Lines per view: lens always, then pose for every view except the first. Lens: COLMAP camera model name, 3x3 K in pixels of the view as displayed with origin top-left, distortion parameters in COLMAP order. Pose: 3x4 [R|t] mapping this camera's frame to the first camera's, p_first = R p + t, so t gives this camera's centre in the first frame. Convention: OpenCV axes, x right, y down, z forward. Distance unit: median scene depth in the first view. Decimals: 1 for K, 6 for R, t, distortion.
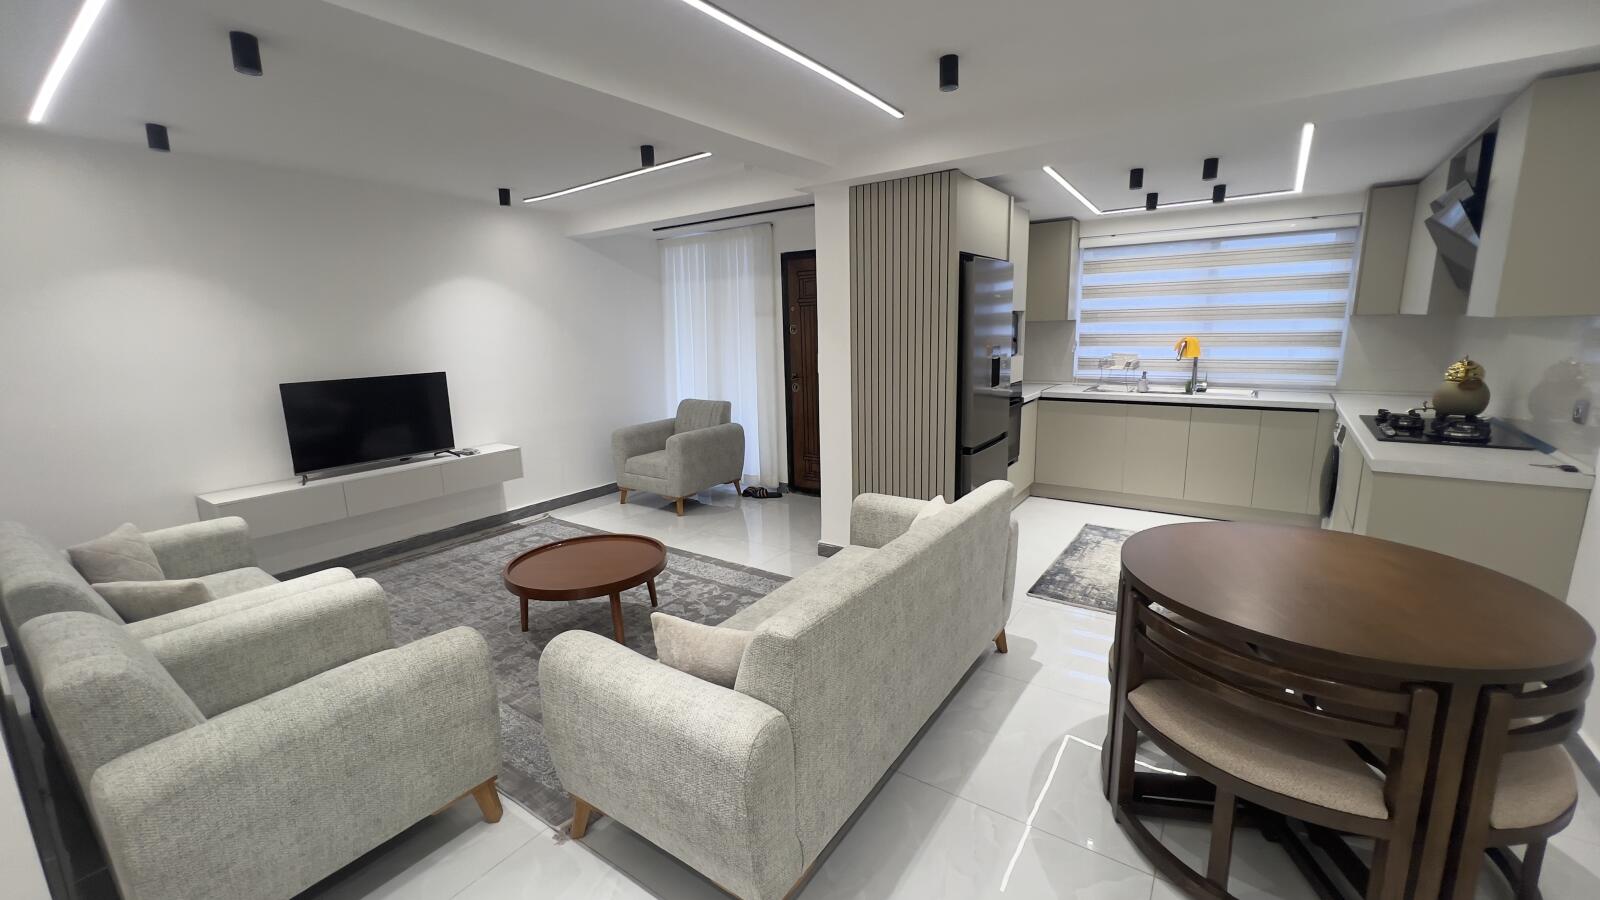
lens RADIAL K [[649.5, 0, 793.8], [0, 649.5, 447.6], [0, 0, 1]] dist [-0.003980, 0.000594]
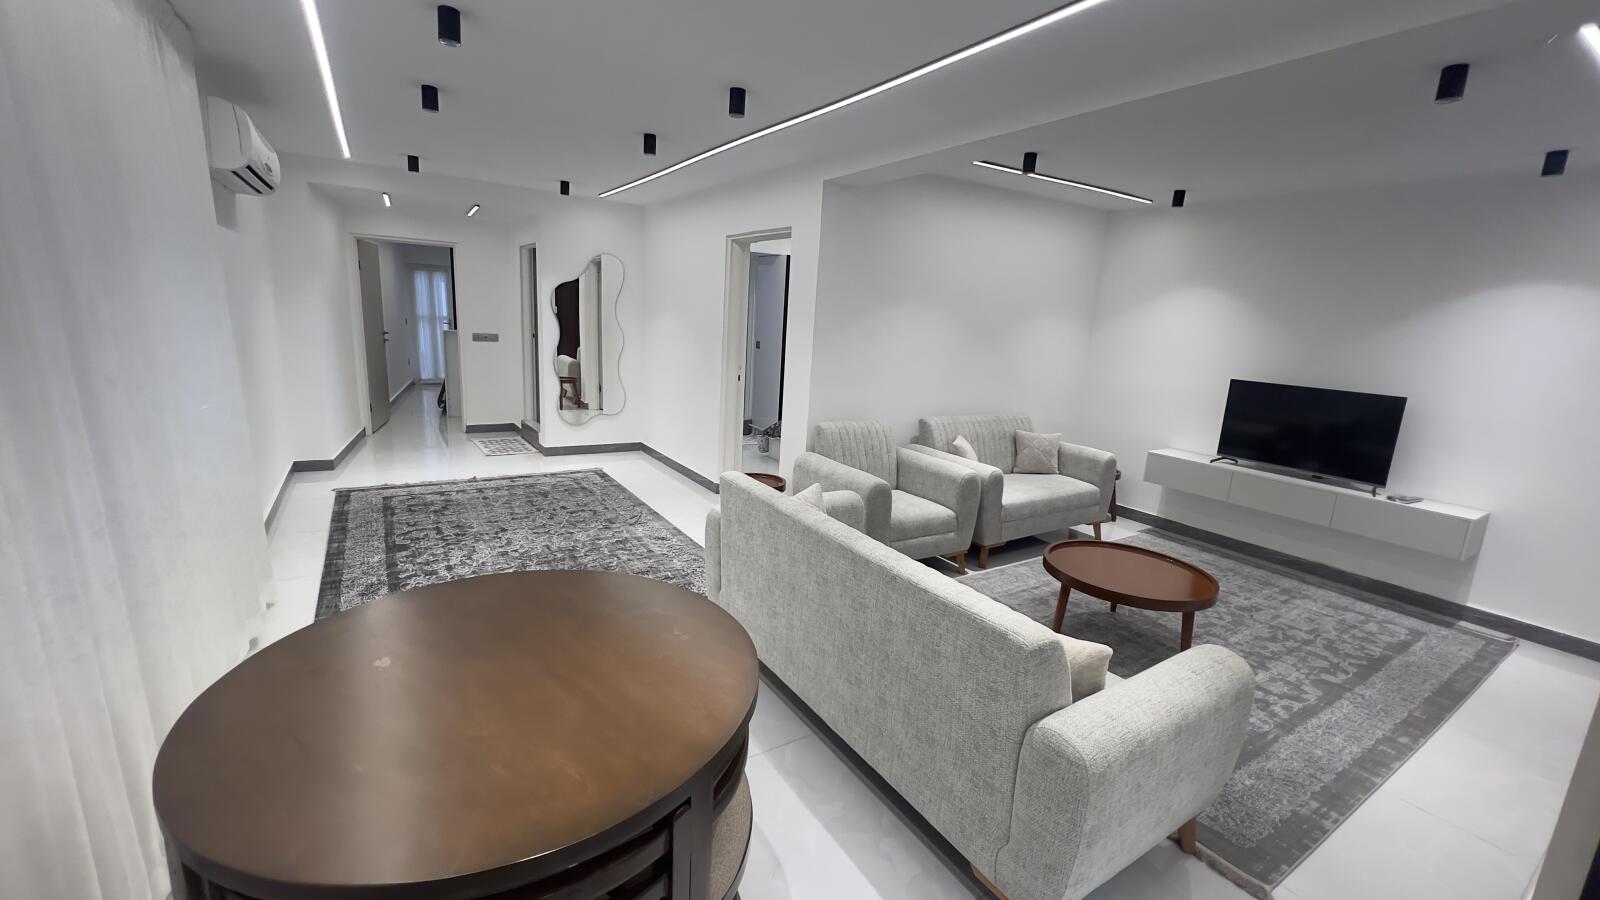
lens RADIAL K [[658.2, 0, 807.2], [0, 658.2, 449.6], [0, 0, 1]] dist [-0.049193, 0.033398]
pose [[-0.369639, 0.198611, -0.907701, 0.516000], [-0.225461, 0.928522, 0.294981, -0.126347], [0.901407, 0.313688, -0.298439, 0.564092]]
